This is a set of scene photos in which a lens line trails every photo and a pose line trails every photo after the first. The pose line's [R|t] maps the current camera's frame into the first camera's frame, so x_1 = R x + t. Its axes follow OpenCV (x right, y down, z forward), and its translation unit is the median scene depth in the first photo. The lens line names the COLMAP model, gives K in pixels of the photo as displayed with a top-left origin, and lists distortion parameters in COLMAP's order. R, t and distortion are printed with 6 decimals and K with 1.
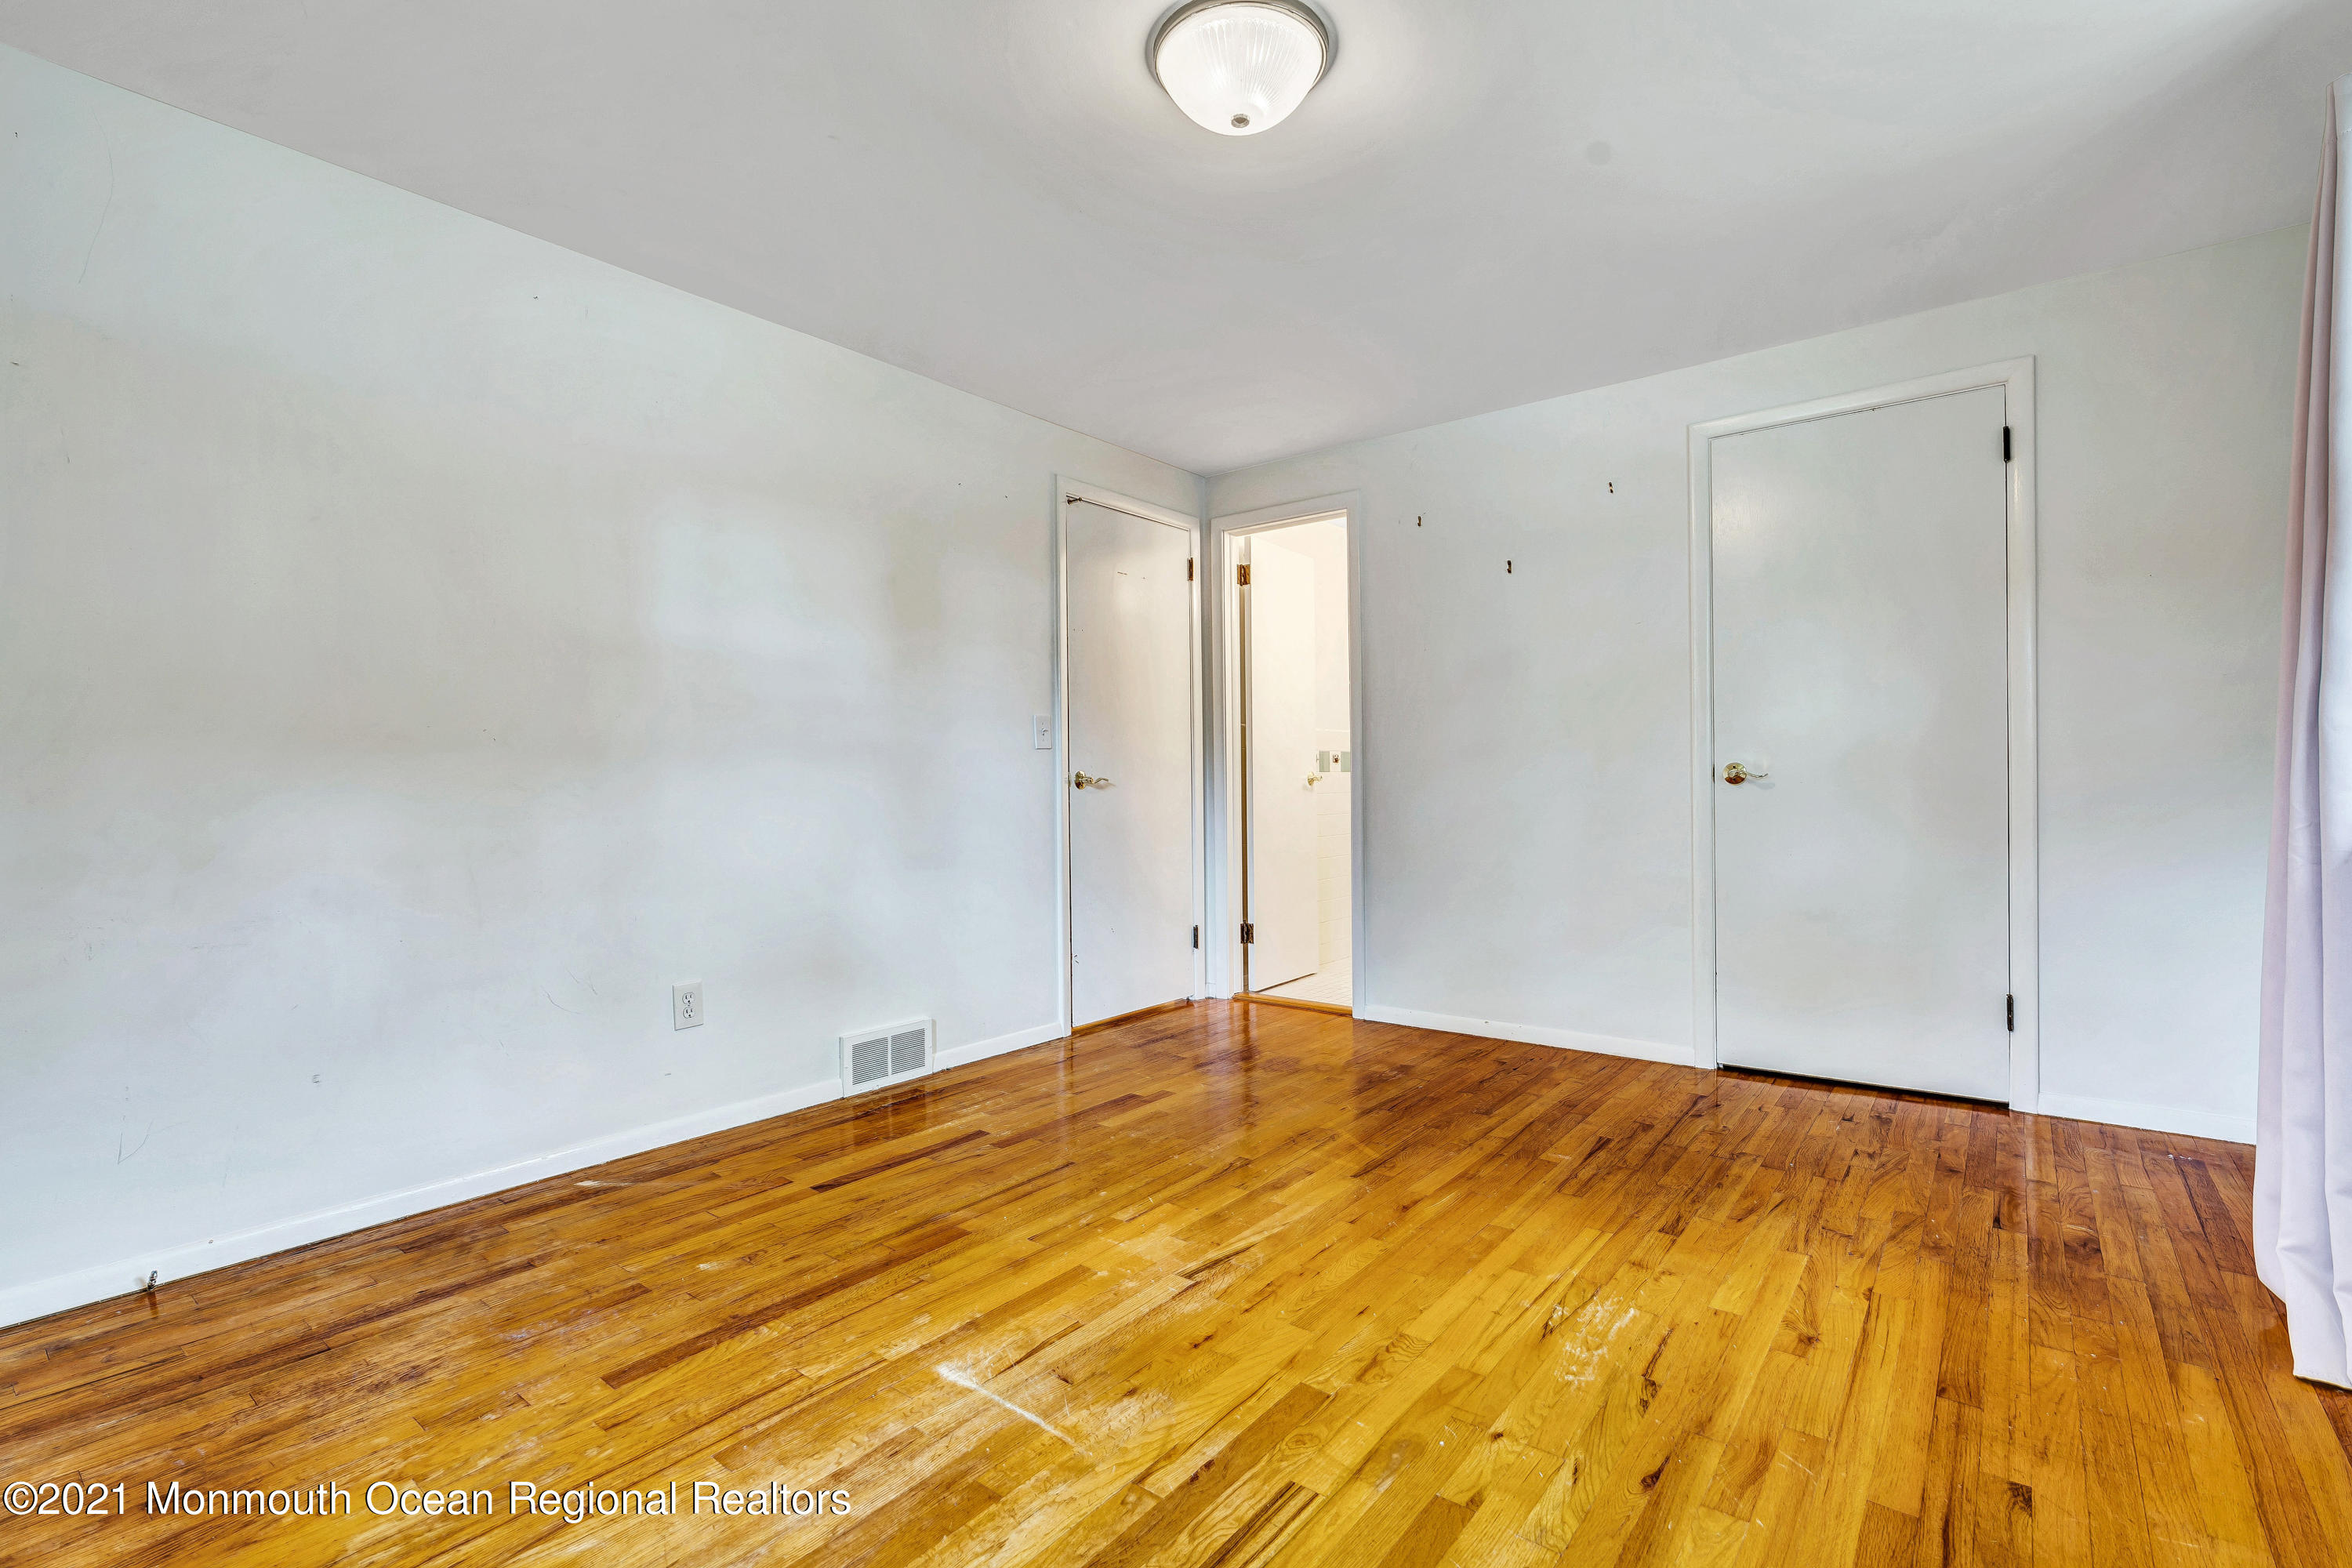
lens RADIAL K [[1063.0, 0, 1173.3], [0, 1063.0, 783.7], [0, 0, 1]] dist [-0.011794, 0.004276]
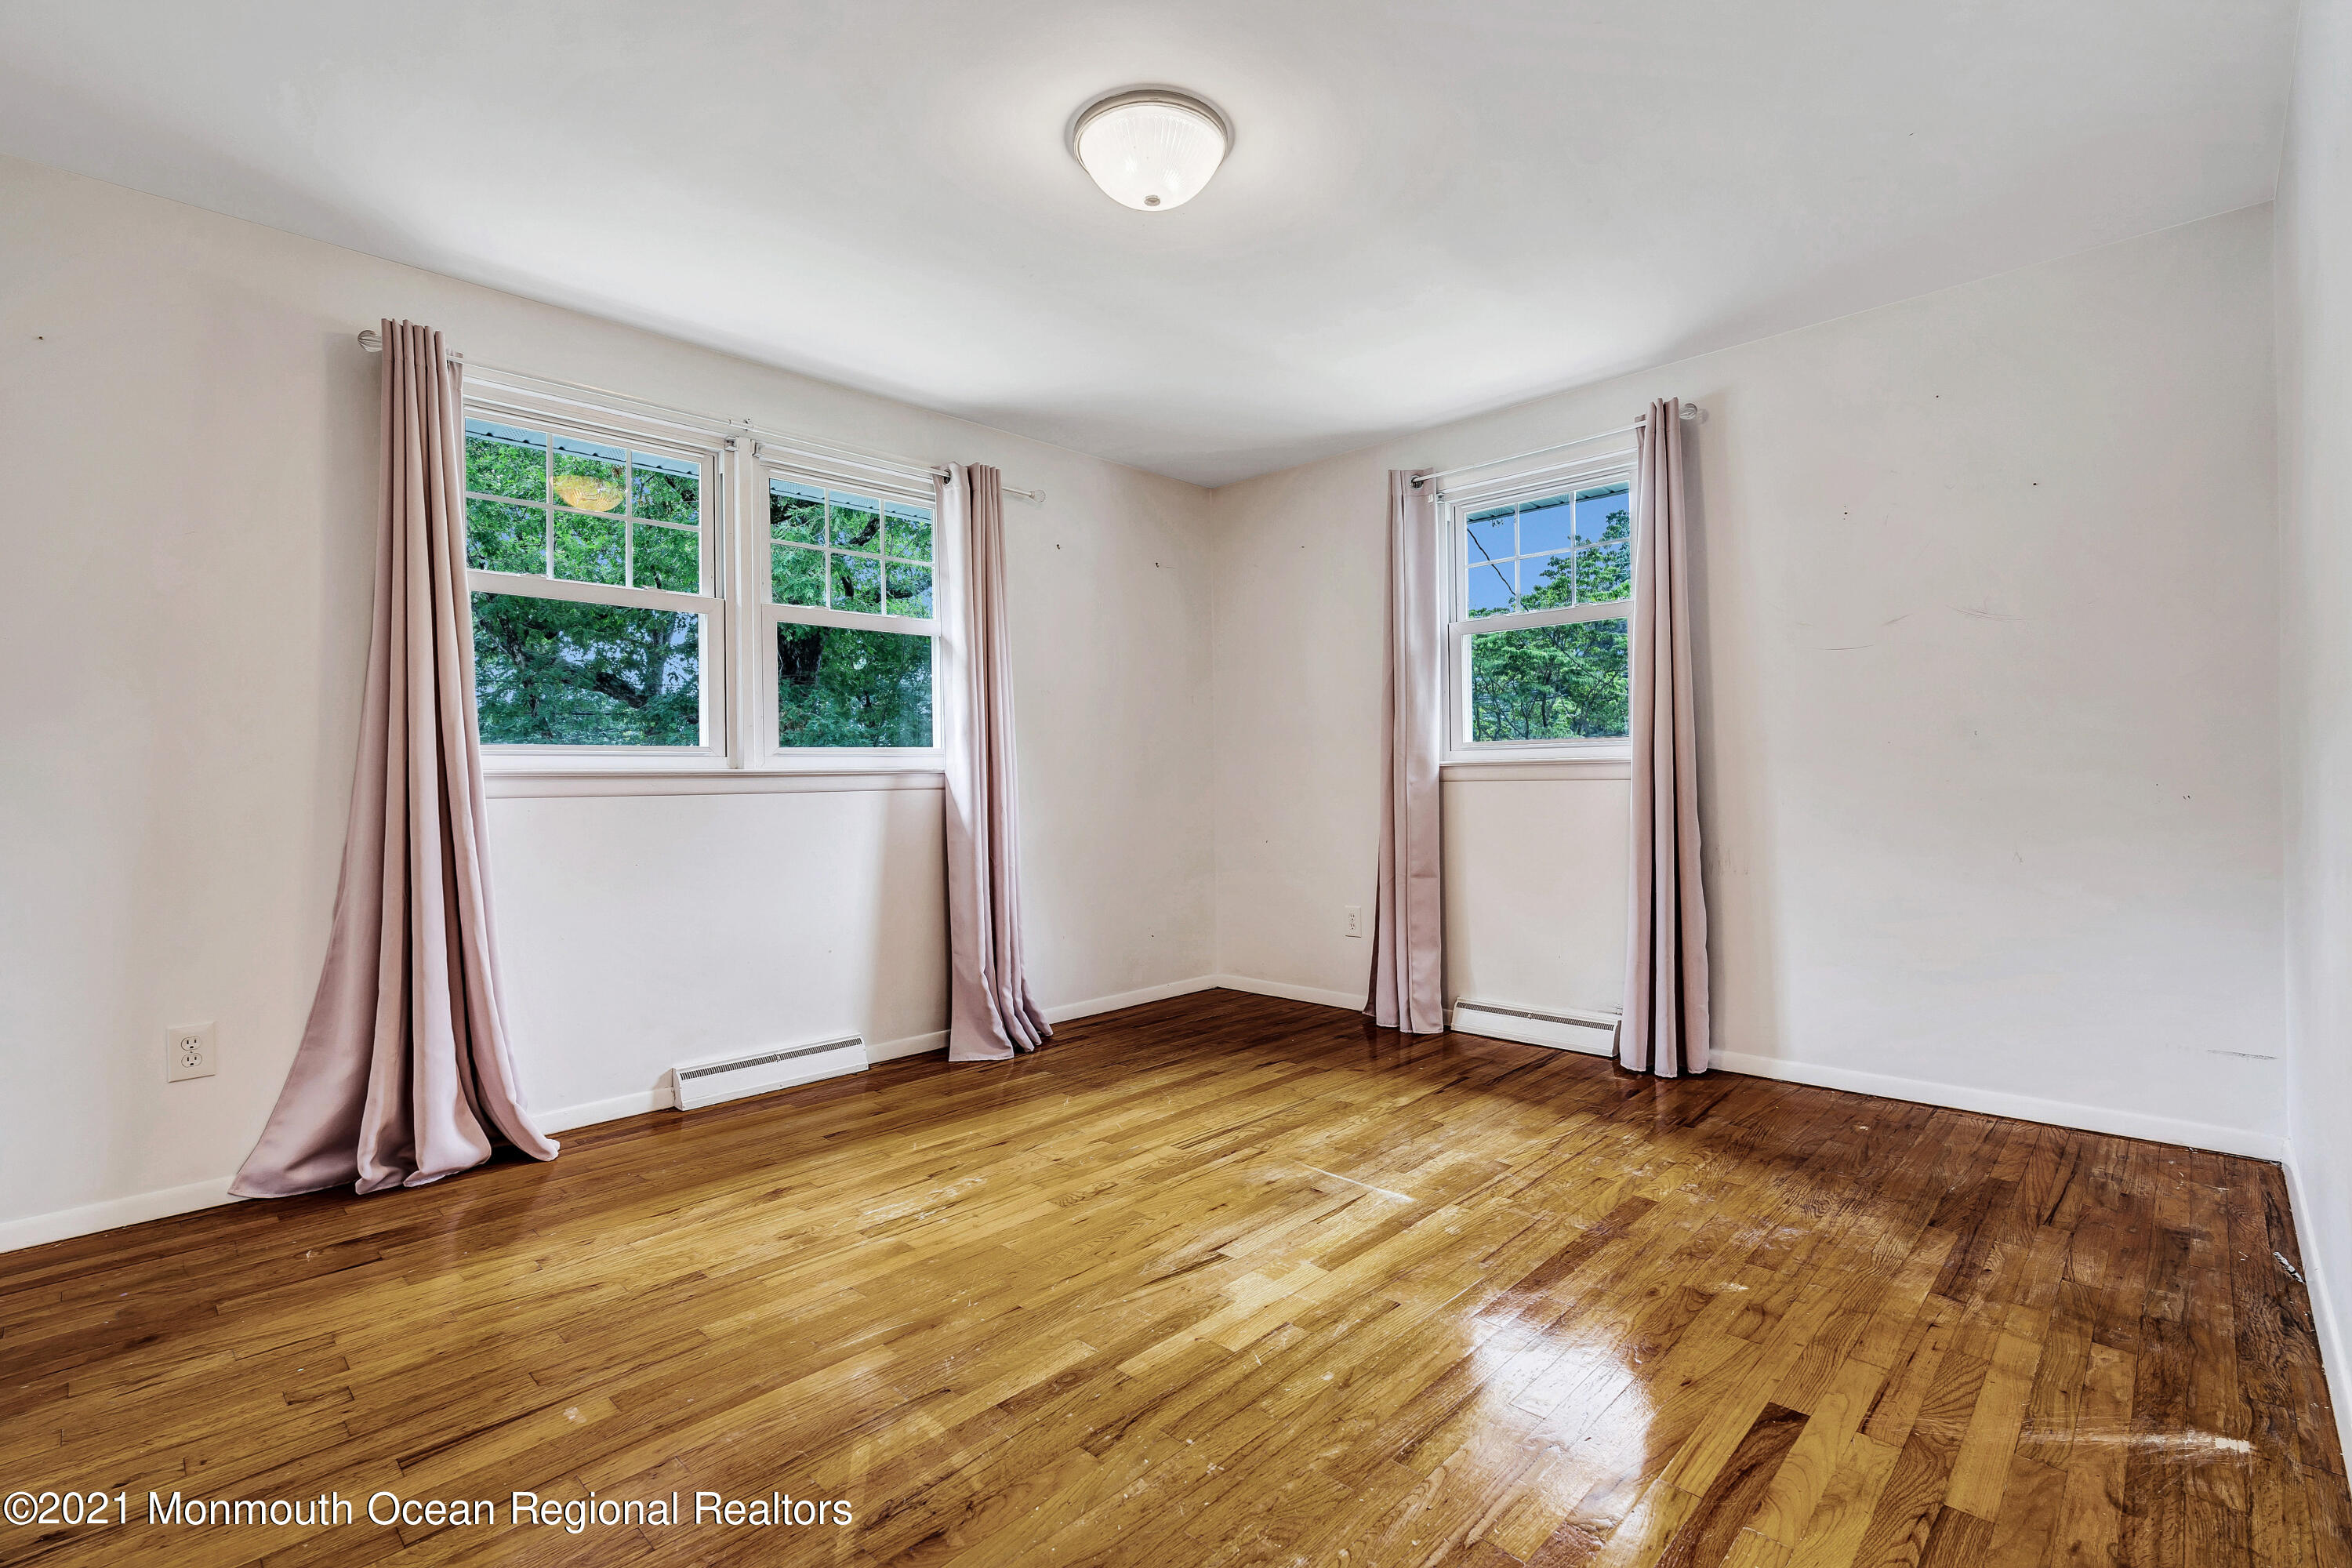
lens RADIAL K [[1063.0, 0, 1173.3], [0, 1063.0, 783.7], [0, 0, 1]] dist [-0.011794, 0.004276]
pose [[-0.994848, 0.023834, 0.098533, -0.044963], [0.024119, 0.999708, 0.001699, 0.000625], [-0.098464, 0.004067, -0.995132, 1.732092]]
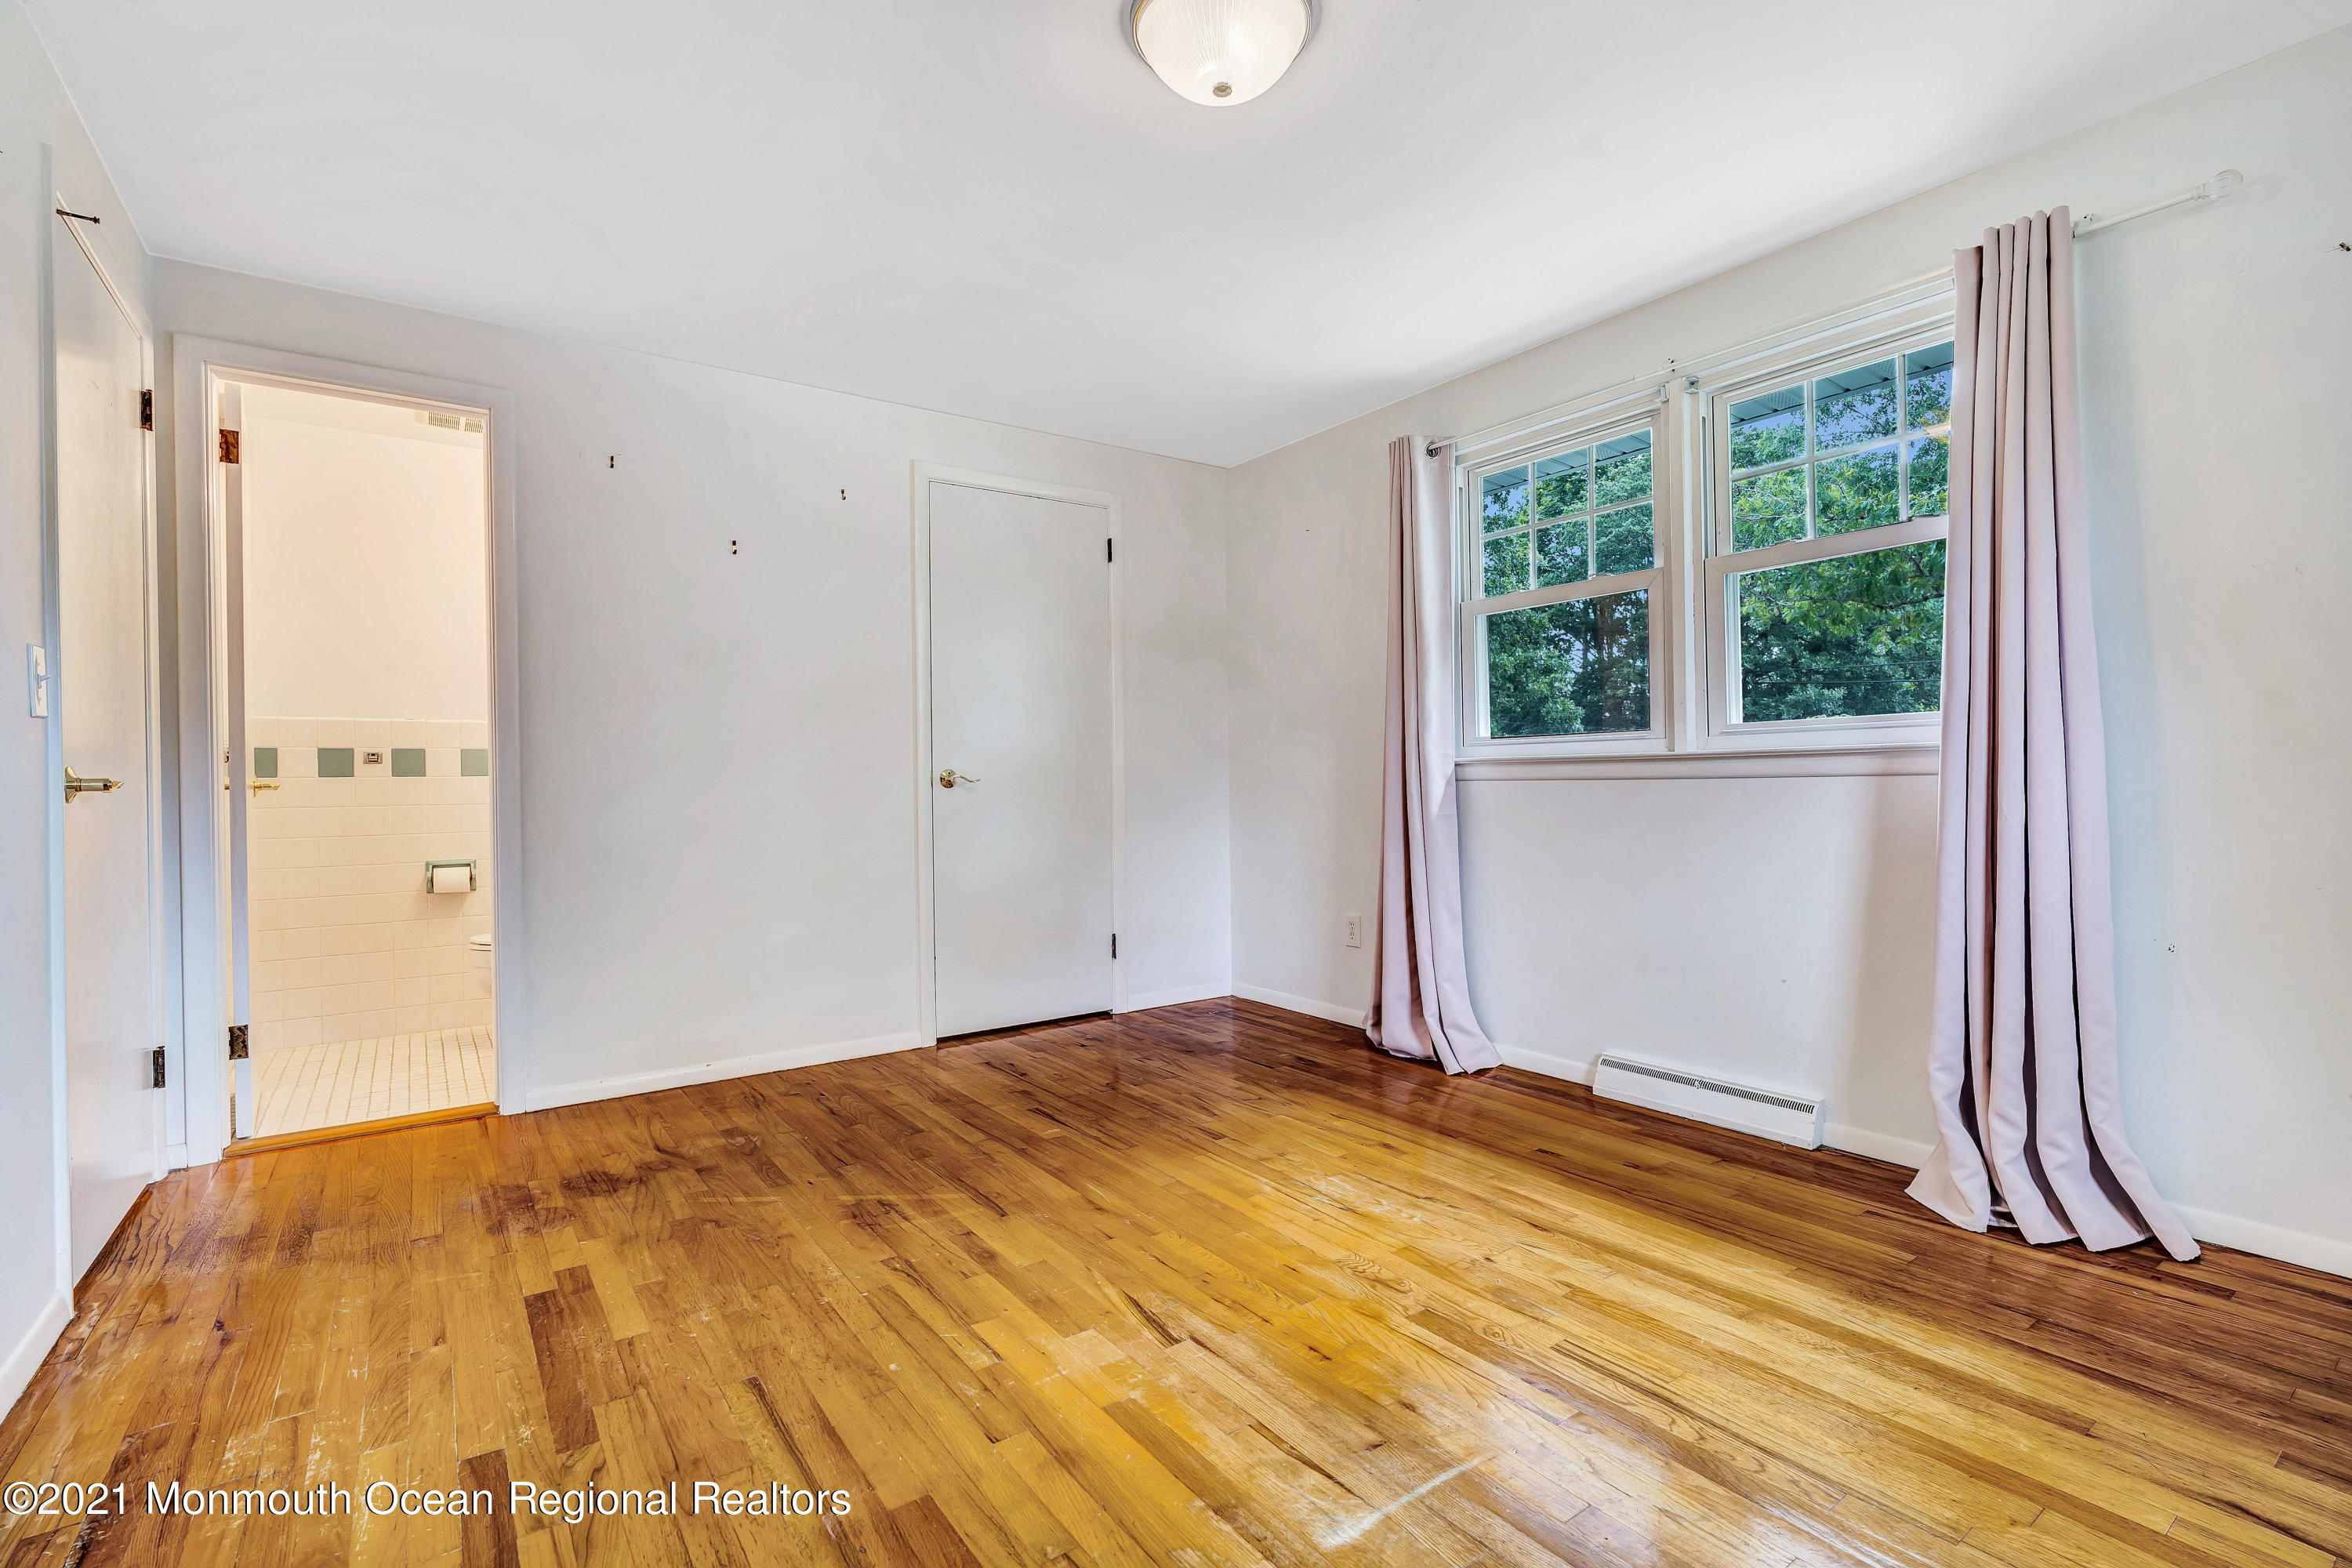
lens RADIAL K [[1063.0, 0, 1173.3], [0, 1063.0, 783.7], [0, 0, 1]] dist [-0.011794, 0.004276]
pose [[0.276529, 0.004460, 0.960995, -0.704797], [0.011816, 0.999898, -0.008041, 0.010809], [-0.960933, 0.013579, 0.276448, 0.641936]]
